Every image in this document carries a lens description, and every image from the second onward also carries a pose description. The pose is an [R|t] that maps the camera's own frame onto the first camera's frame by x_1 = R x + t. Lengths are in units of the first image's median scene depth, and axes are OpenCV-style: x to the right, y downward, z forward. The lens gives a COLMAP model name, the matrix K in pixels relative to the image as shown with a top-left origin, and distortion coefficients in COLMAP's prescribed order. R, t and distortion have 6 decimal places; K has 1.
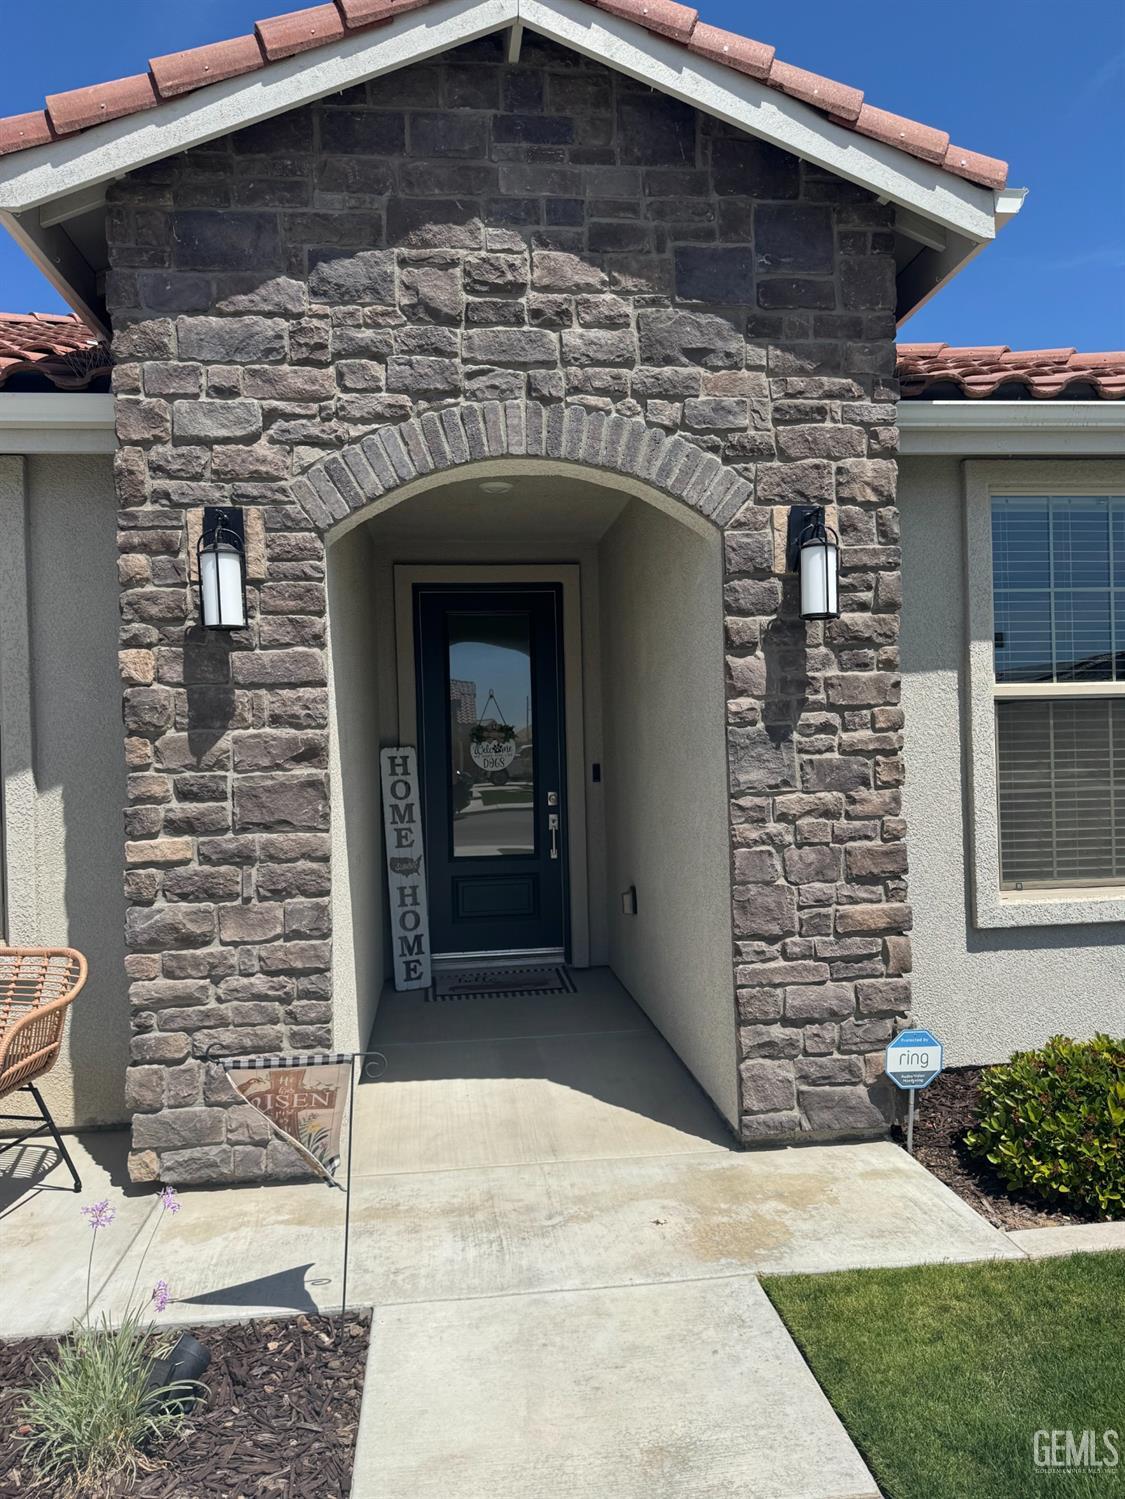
lens RADIAL K [[1056.0, 0, 569.4], [0, 1056.0, 751.1], [0, 0, 1]] dist [0.061620, -0.053657]
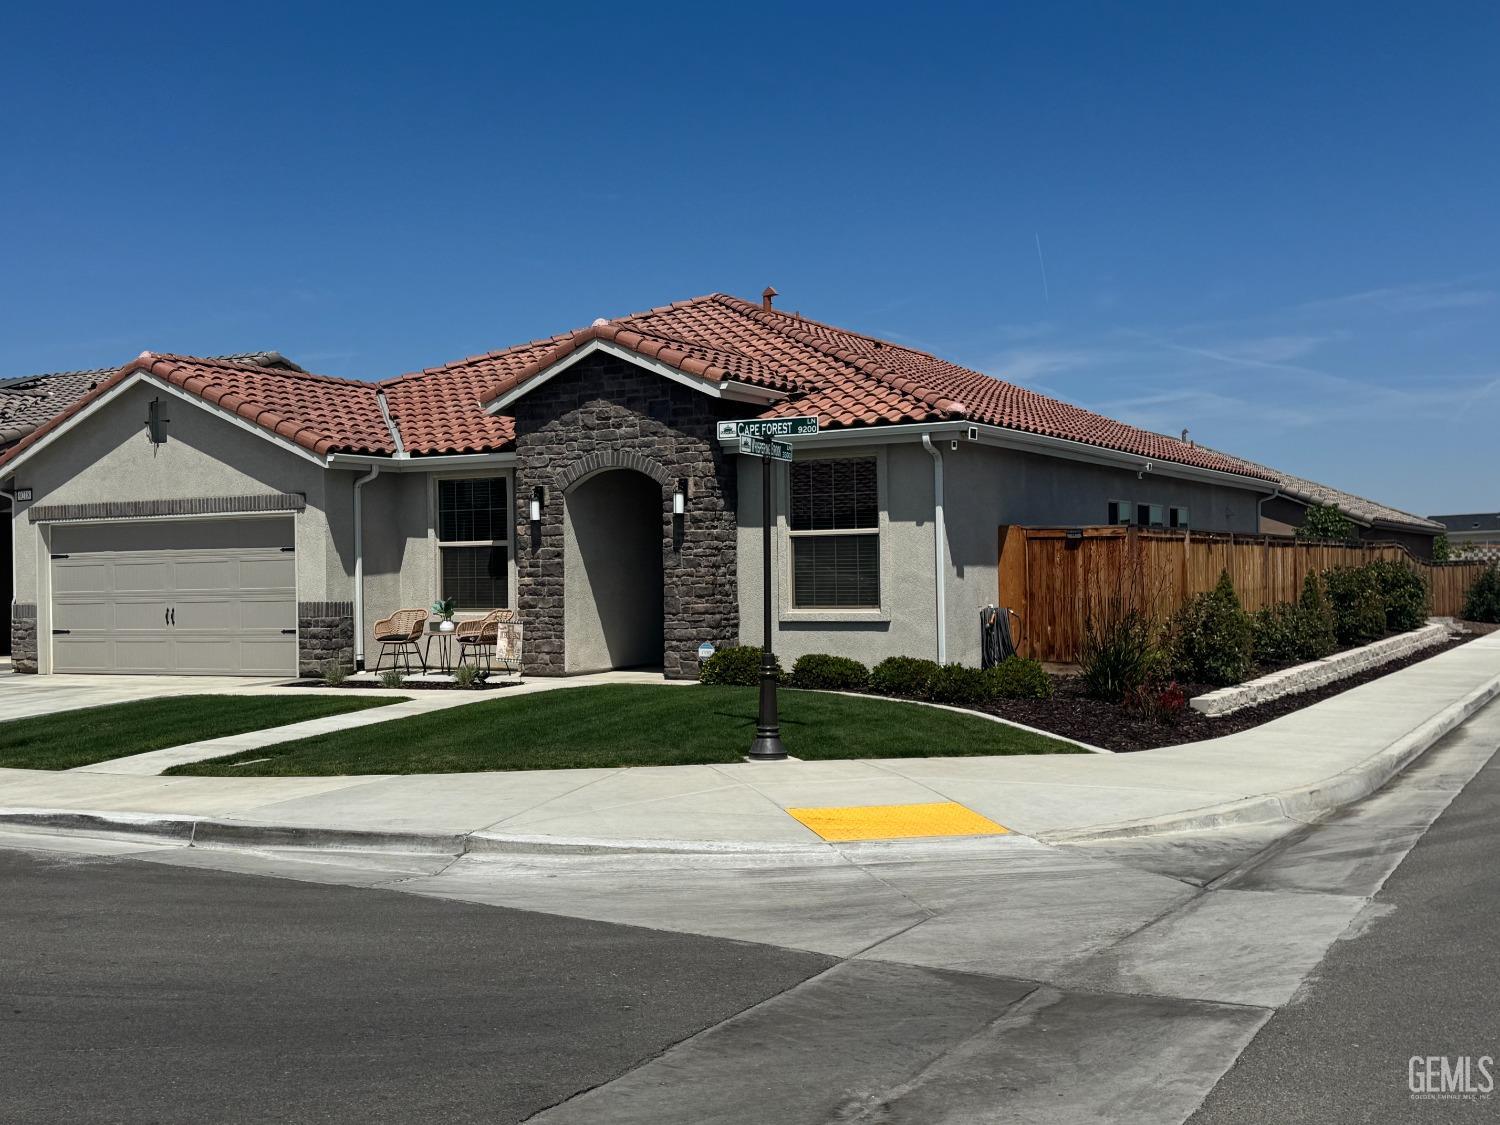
lens RADIAL K [[1630.2, 0, 763.8], [0, 1630.2, 565.7], [0, 0, 1]] dist [0.020319, 0.000000]
pose [[0.814362, 0.012252, -0.580229, 3.279195], [-0.007693, 0.999917, 0.010316, -0.021449], [0.580307, -0.003937, 0.814388, -2.857125]]
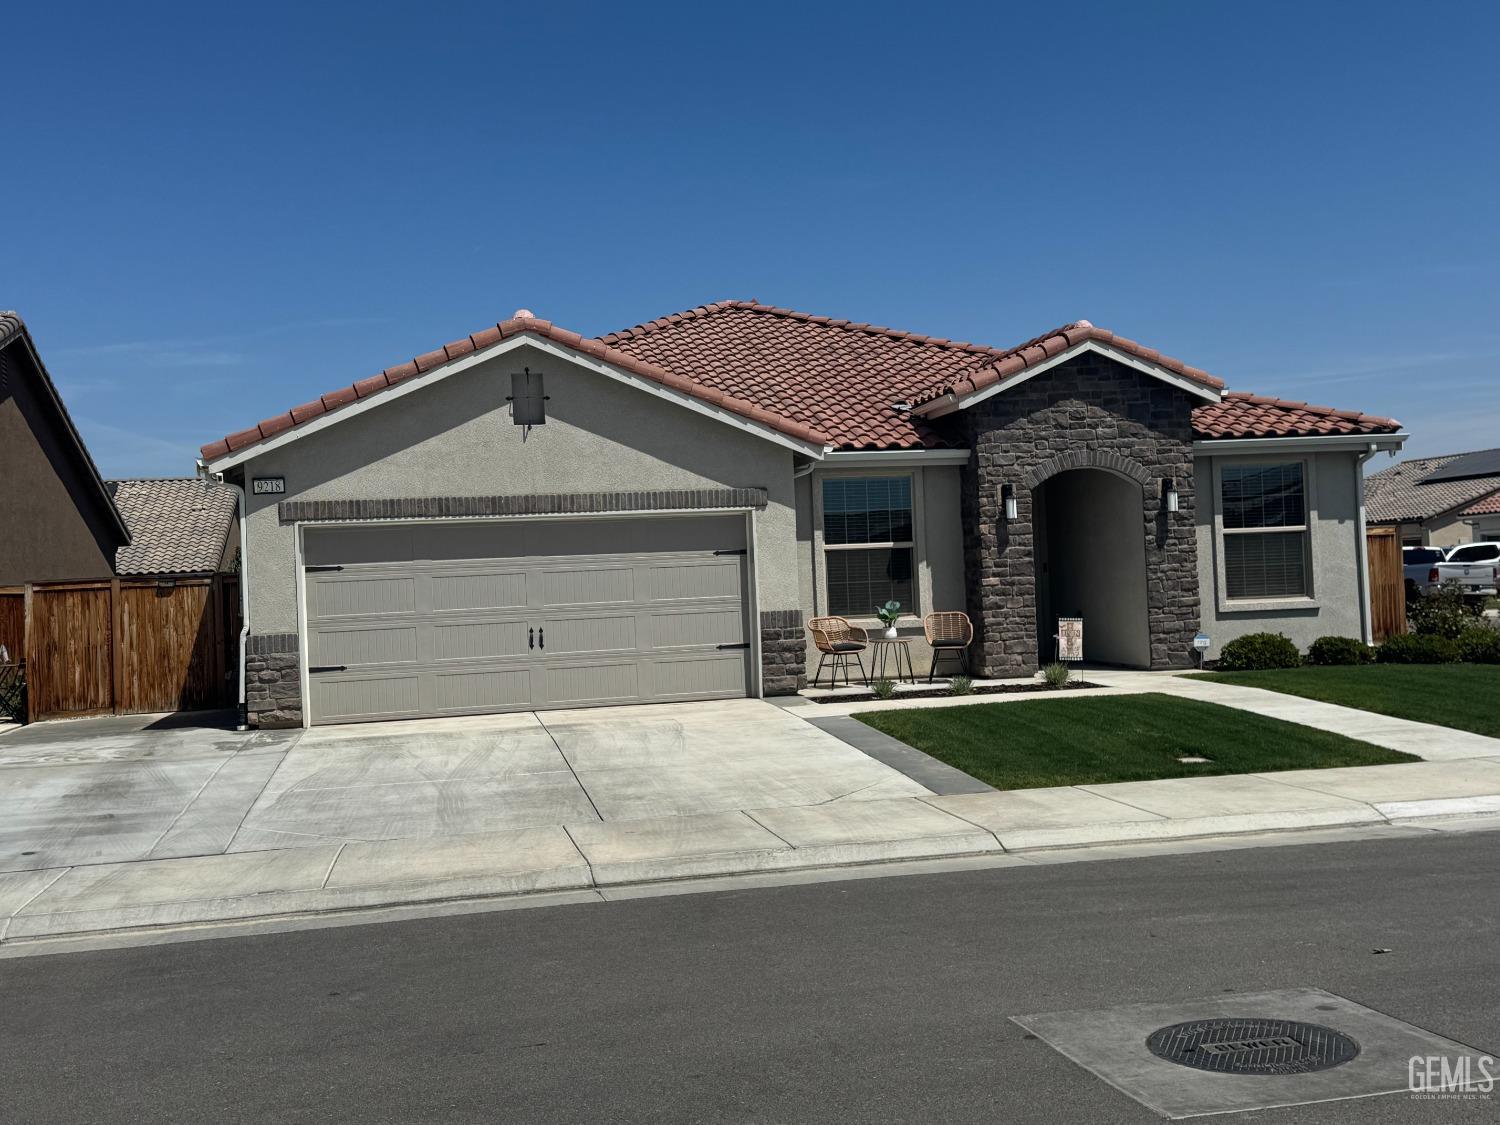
lens RADIAL K [[1605.2, 0, 715.3], [0, 1605.2, 559.8], [0, 0, 1]] dist [0.086535, 0.000000]
pose [[0.997028, -0.013521, 0.075843, -1.598019], [0.015073, 0.999688, -0.019929, 0.107166], [-0.075550, 0.021013, 0.996921, -3.995121]]
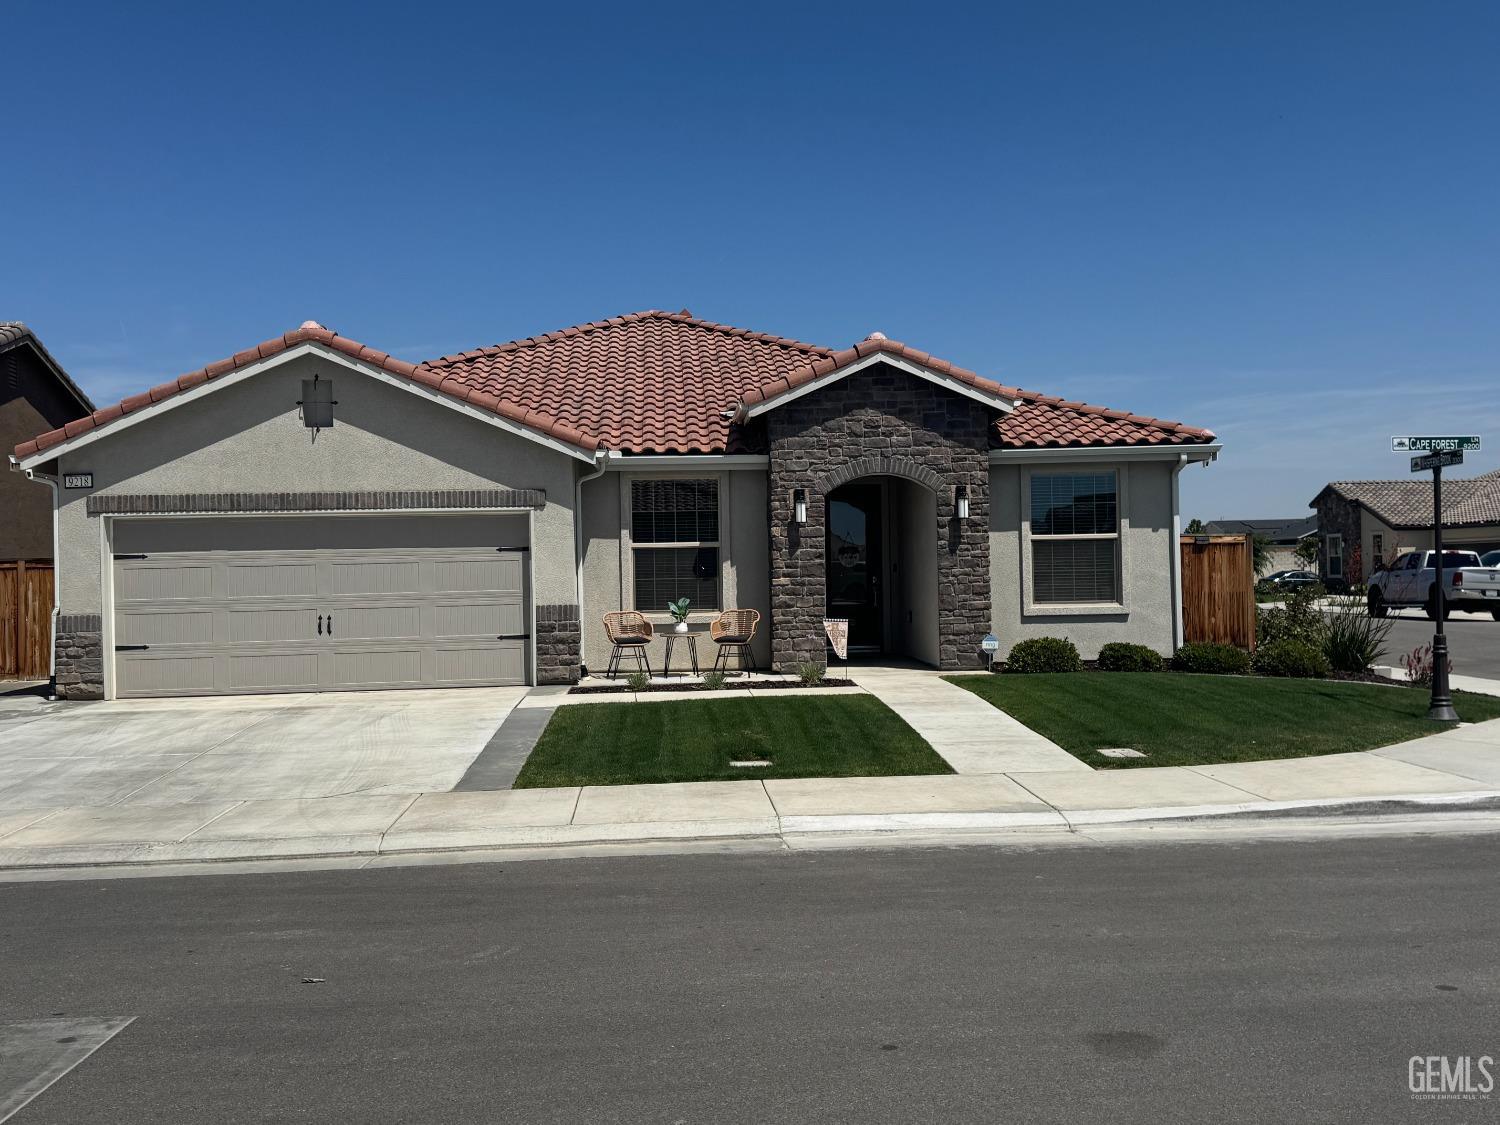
lens RADIAL K [[1465.4, 0, 741.6], [0, 1465.4, 572.6], [0, 0, 1]] dist [0.061591, 0.000000]
pose [[0.998134, 0.008361, -0.060483, -0.200977], [-0.008383, 0.999965, -0.000119, 0.060133], [0.060480, 0.000625, 0.998169, -3.854228]]
